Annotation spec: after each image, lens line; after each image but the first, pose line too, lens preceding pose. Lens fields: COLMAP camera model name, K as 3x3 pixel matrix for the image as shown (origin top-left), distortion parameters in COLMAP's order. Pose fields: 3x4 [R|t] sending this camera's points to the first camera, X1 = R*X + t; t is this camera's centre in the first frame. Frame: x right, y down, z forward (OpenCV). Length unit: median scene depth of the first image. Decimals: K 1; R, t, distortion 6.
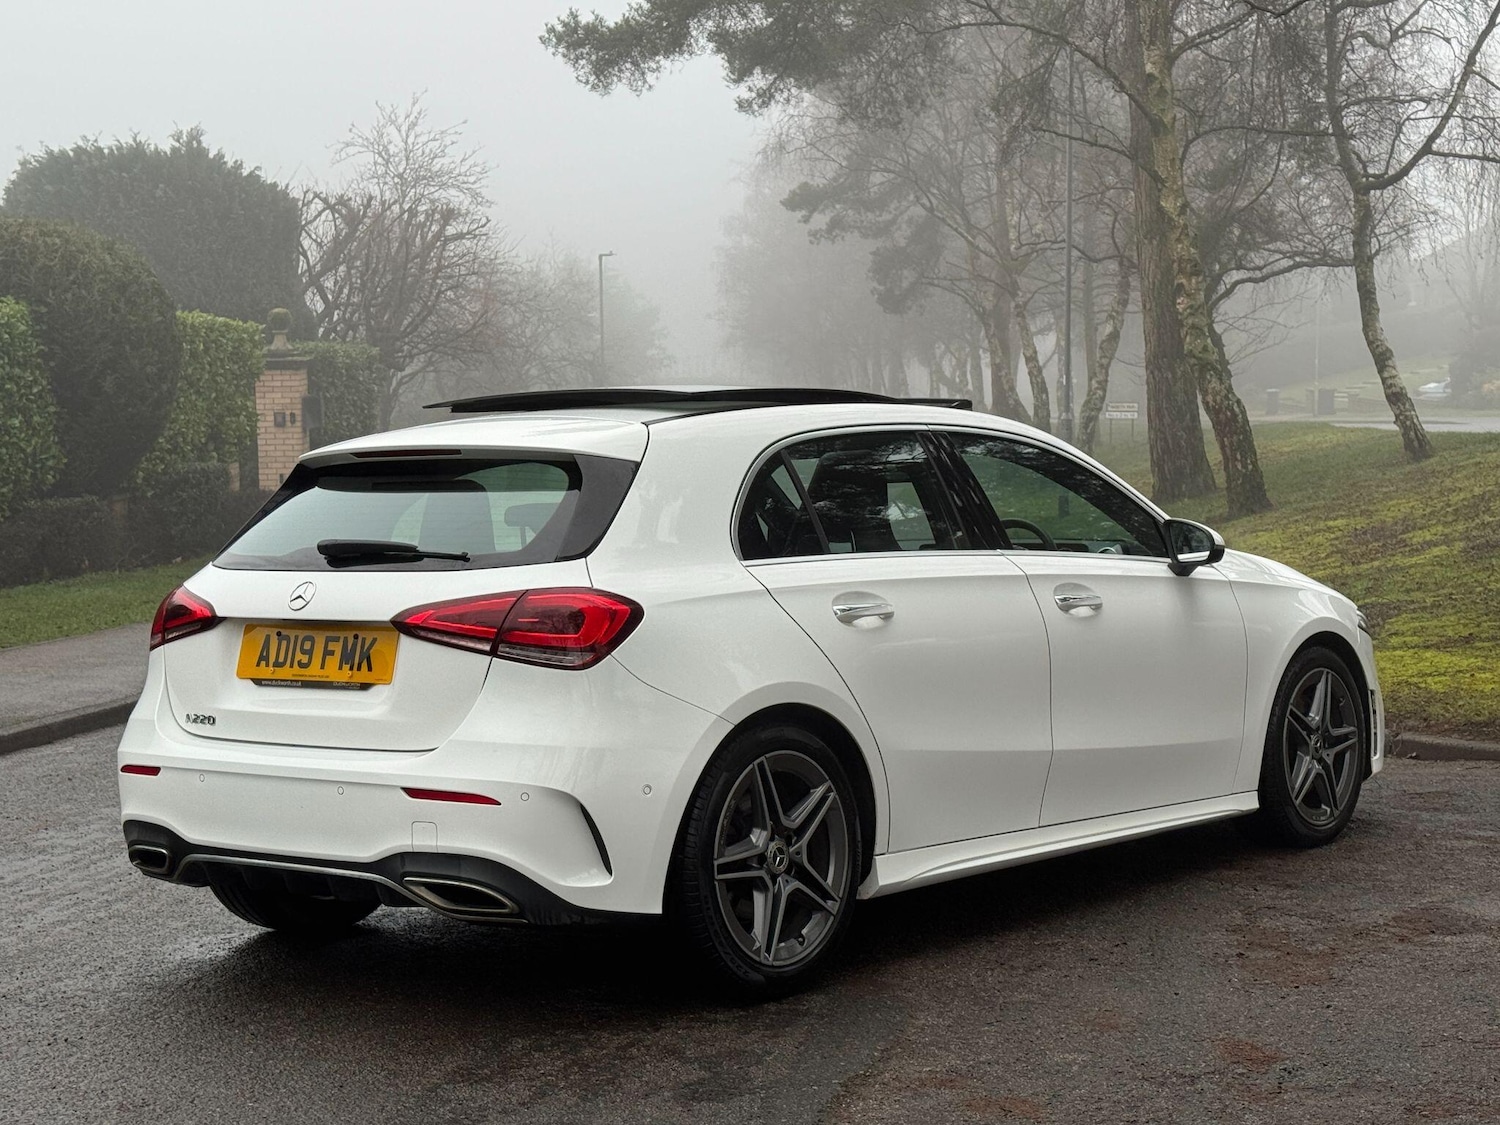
lens RADIAL K [[2530.8, 0, 741.8], [0, 2530.8, 561.3], [0, 0, 1]] dist [0.184287, 0.000000]
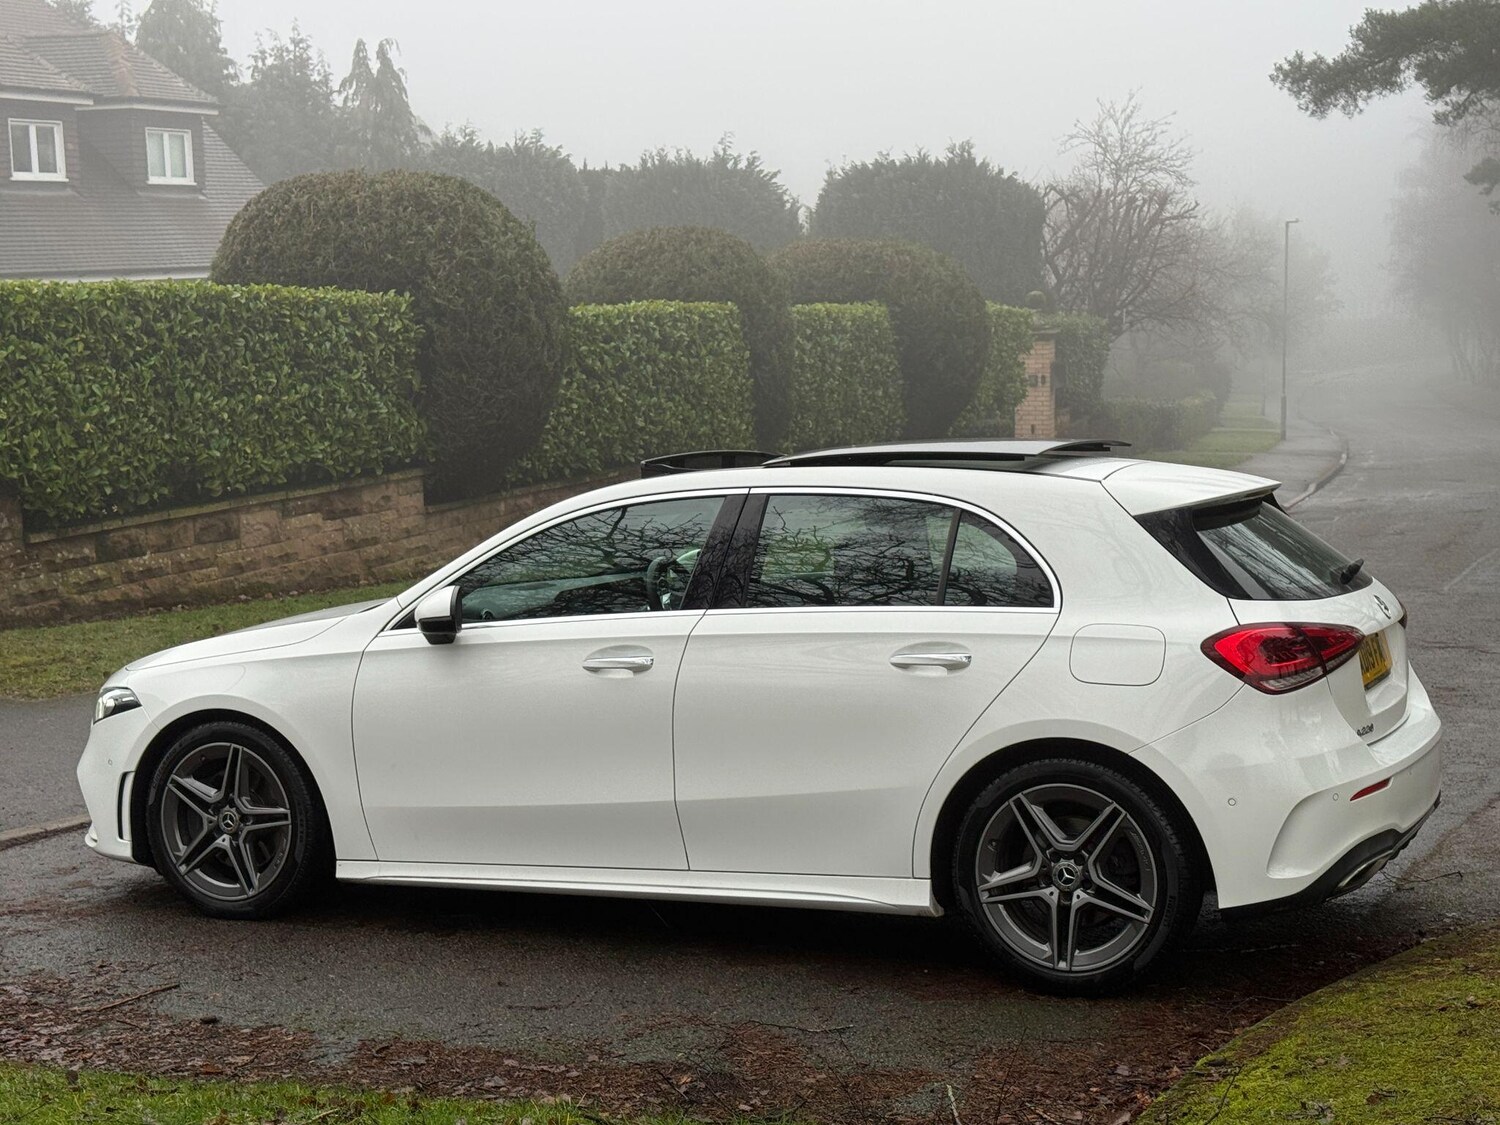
lens RADIAL K [[2530.8, 0, 730.9], [0, 2530.8, 565.0], [0, 0, 1]] dist [0.184287, 0.000000]
pose [[0.968325, 0.025980, -0.248338, -0.013508], [-0.018616, 0.999316, 0.031955, -0.002653], [0.248998, -0.026319, 0.968146, -0.222390]]
